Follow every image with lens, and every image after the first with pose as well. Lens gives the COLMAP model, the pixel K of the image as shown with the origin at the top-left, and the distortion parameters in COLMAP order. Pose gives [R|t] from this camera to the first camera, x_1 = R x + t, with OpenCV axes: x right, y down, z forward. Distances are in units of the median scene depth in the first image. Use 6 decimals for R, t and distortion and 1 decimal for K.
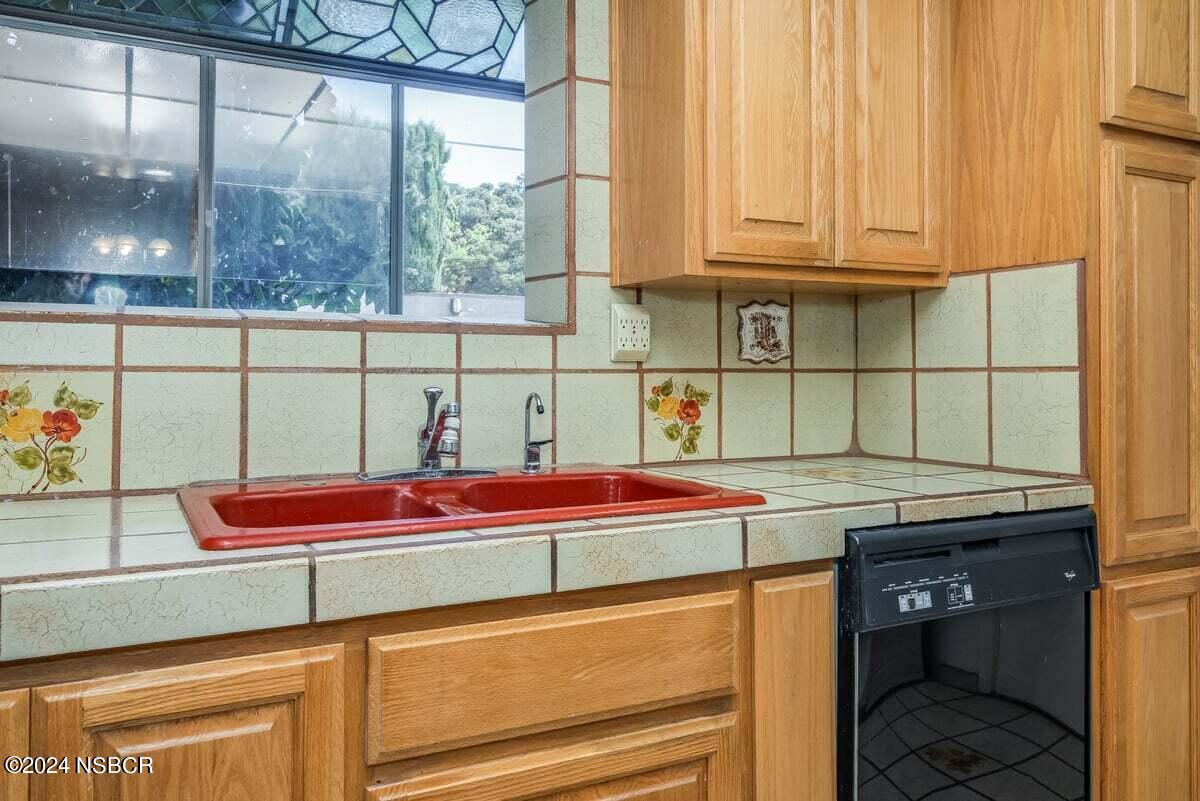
lens RADIAL K [[897.9, 0, 592.0], [0, 897.9, 360.0], [0, 0, 1]] dist [-0.027822, 0.002898]
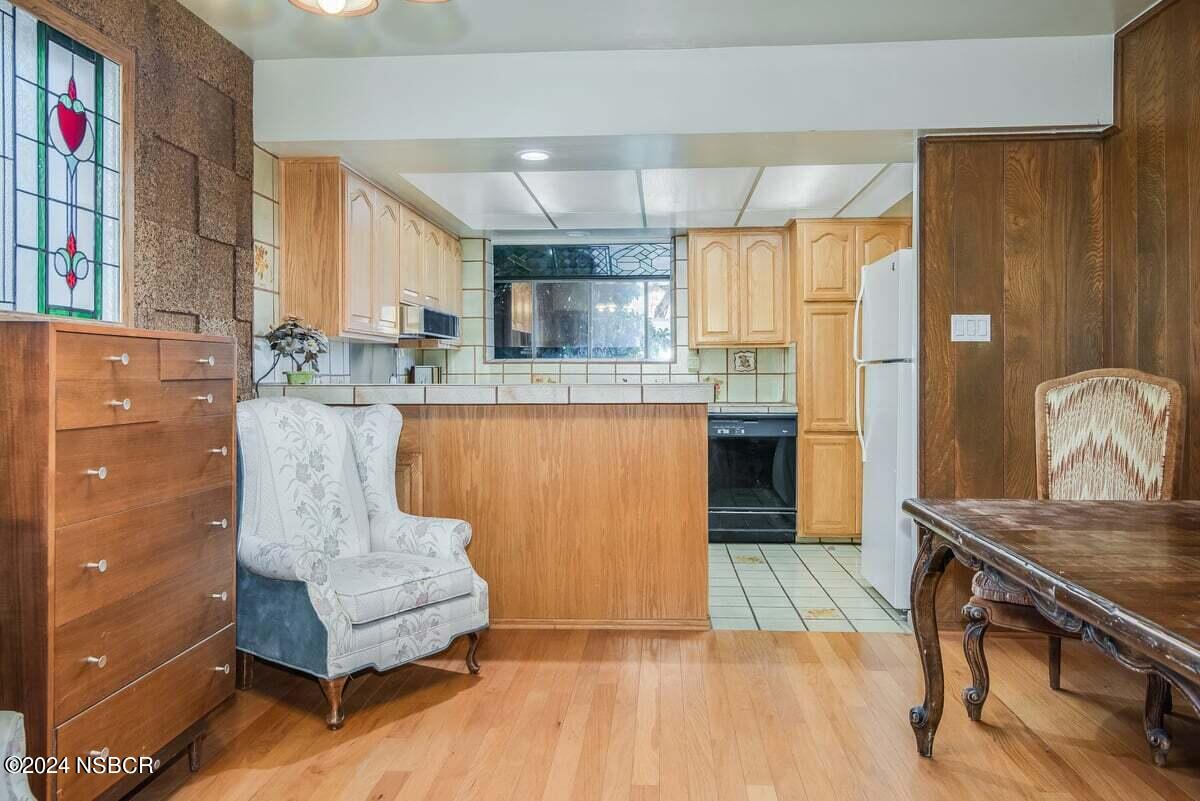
lens RADIAL K [[897.9, 0, 600.0], [0, 897.9, 391.6], [0, 0, 1]] dist [-0.027822, 0.002898]
pose [[0.855426, 0.007063, -0.517877, 1.575447], [0.011006, 0.999433, 0.031810, -0.035496], [0.517808, -0.032911, 0.854864, -2.186351]]
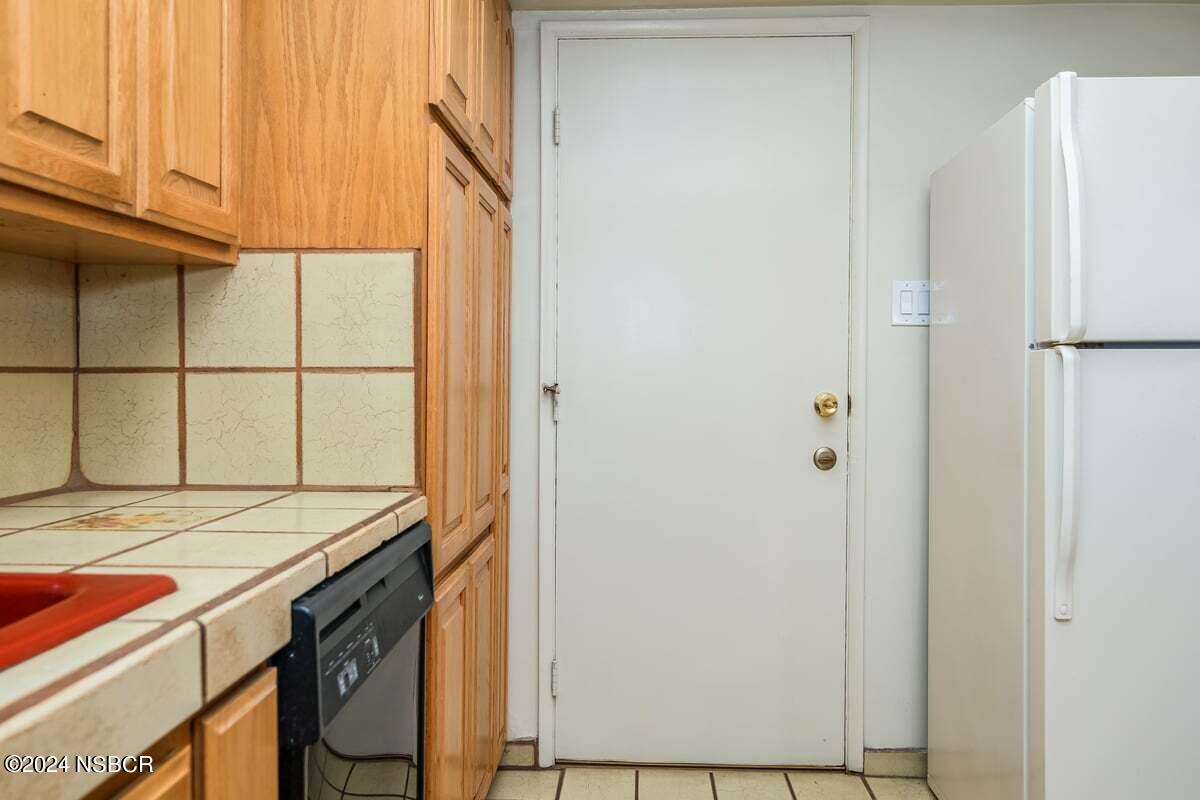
lens RADIAL K [[897.9, 0, 602.7], [0, 897.9, 398.8], [0, 0, 1]] dist [-0.027822, 0.002898]
pose [[0.482473, -0.021895, 0.875637, -0.150912], [-0.014294, 0.999358, 0.032865, 0.006301], [-0.875794, -0.028373, 0.481850, 0.360386]]
